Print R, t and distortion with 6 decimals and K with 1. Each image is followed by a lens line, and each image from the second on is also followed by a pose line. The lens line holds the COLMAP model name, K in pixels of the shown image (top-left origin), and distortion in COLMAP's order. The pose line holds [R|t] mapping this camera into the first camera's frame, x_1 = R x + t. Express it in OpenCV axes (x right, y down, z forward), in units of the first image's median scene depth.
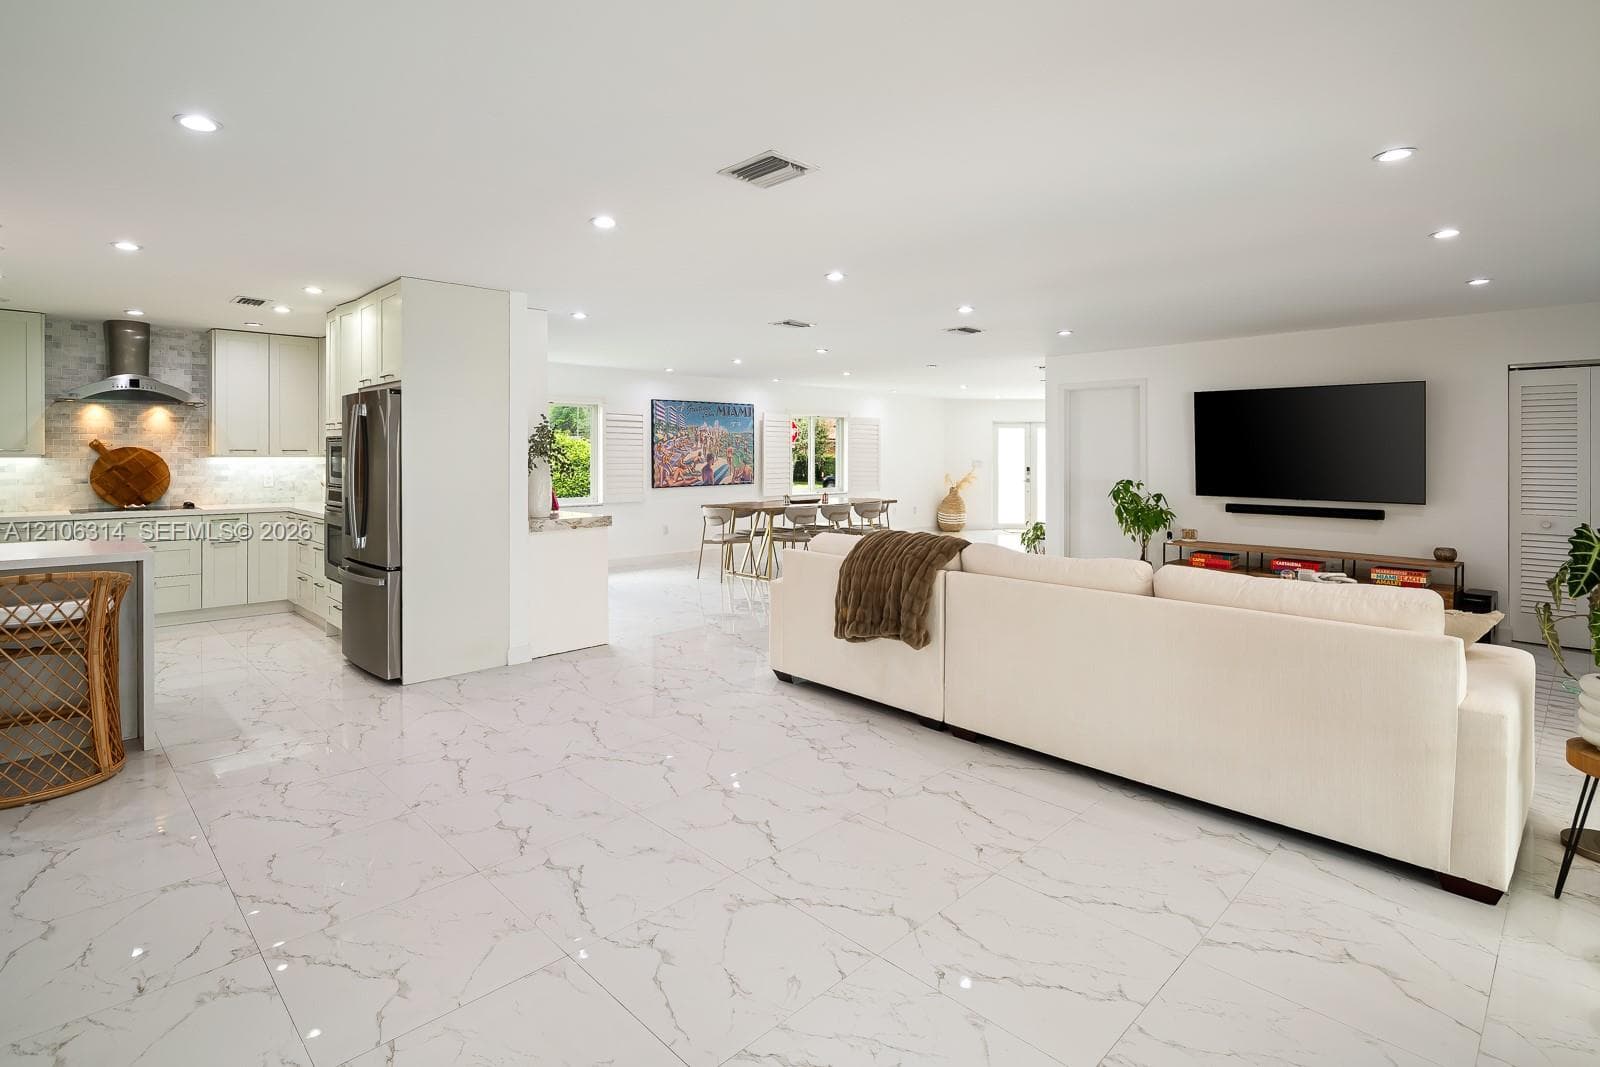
lens RADIAL K [[784.1, 0, 796.6], [0, 784.1, 452.7], [0, 0, 1]] dist [-0.001900, -0.000553]
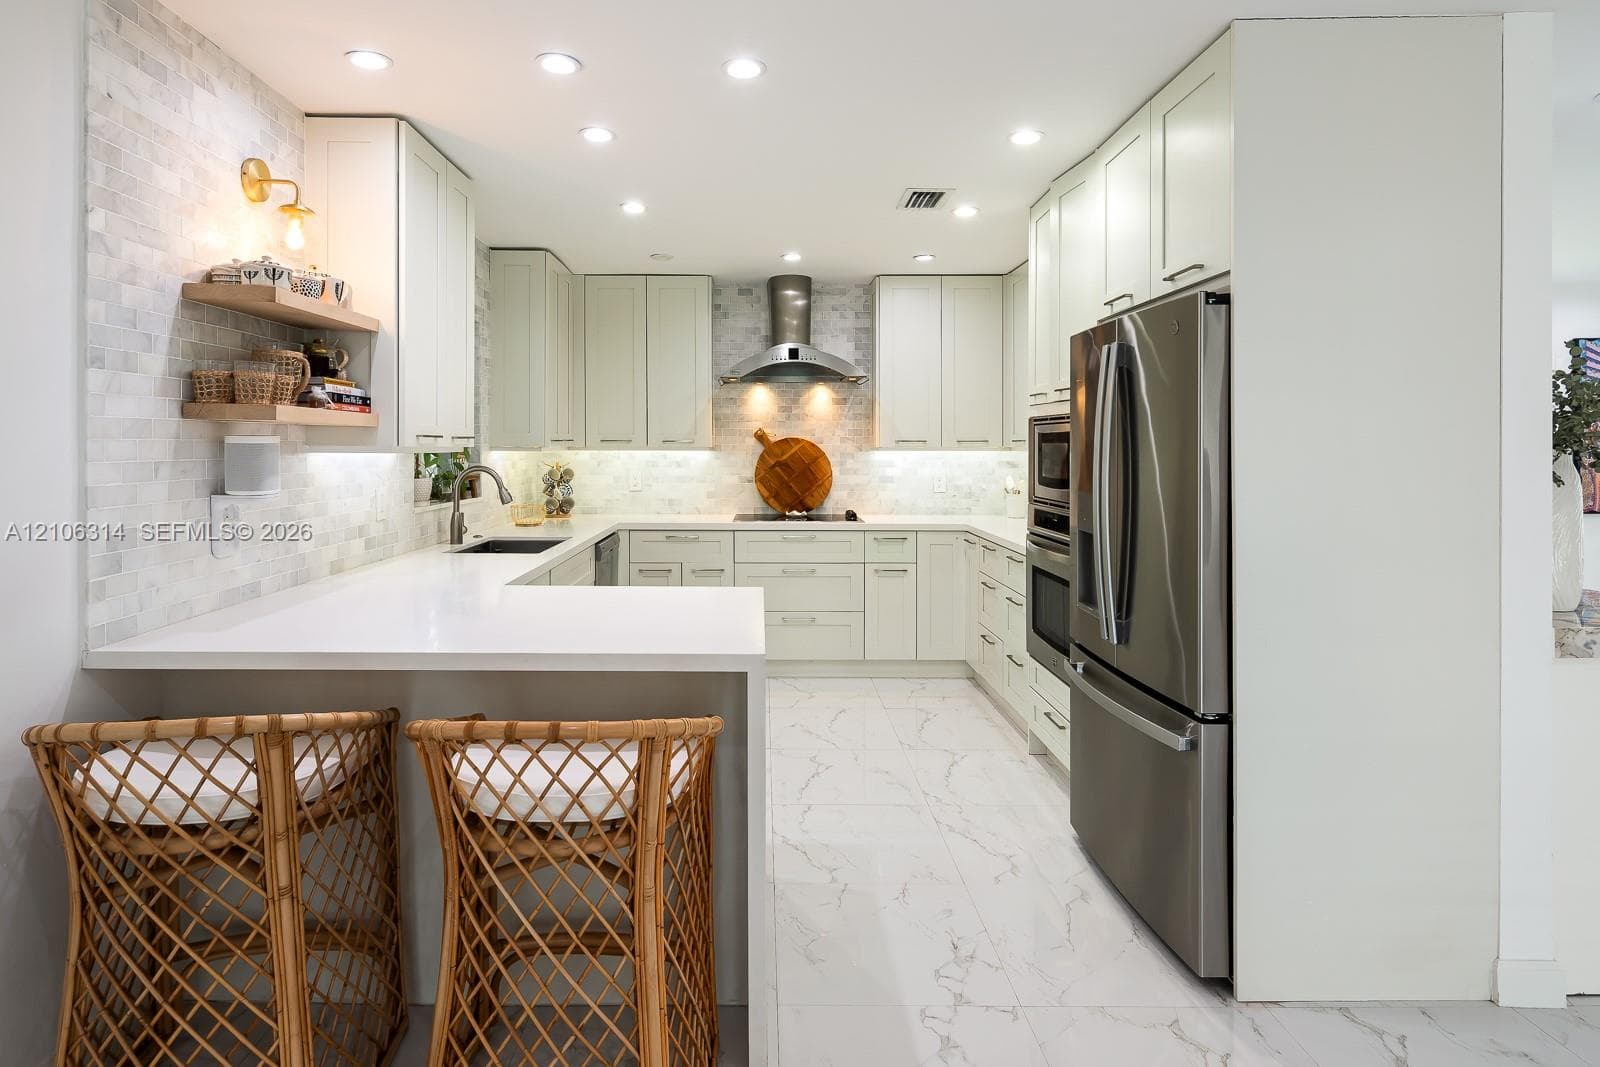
lens RADIAL K [[784.1, 0, 796.6], [0, 784.1, 452.7], [0, 0, 1]] dist [-0.001900, -0.000553]
pose [[0.730706, 0.005751, -0.682668, -0.353411], [0.000986, 0.999955, 0.009479, 0.000616], [0.682691, -0.007599, 0.730667, 0.486931]]
